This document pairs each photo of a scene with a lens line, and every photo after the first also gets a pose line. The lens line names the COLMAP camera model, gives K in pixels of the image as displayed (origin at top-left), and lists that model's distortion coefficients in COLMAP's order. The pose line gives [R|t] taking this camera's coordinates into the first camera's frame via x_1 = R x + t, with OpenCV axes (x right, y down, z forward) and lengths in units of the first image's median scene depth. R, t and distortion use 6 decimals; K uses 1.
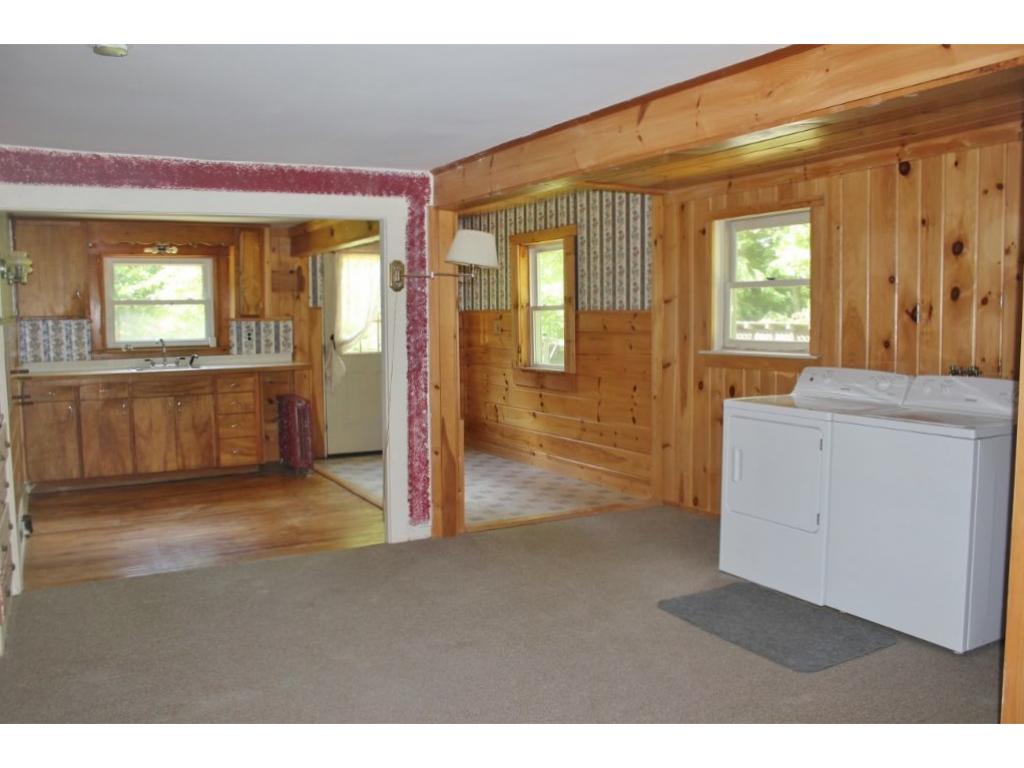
lens RADIAL K [[867.2, 0, 512.0], [0, 867.2, 384.0], [0, 0, 1]] dist [-0.186799, 0.159434]
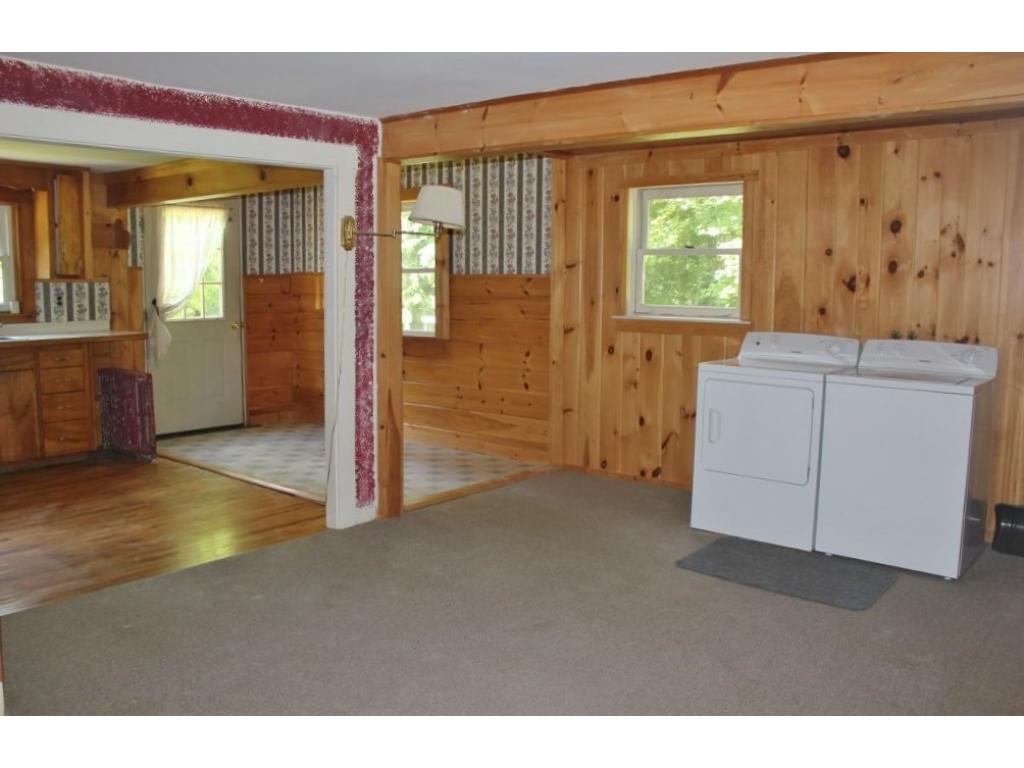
lens RADIAL K [[881.0, 0, 512.0], [0, 881.0, 384.0], [0, 0, 1]] dist [-0.178544, 0.145891]
pose [[0.931479, -0.027512, 0.362754, -0.298477], [0.013199, 0.999036, 0.041878, -0.003715], [-0.363556, -0.034220, 0.930943, 0.082987]]
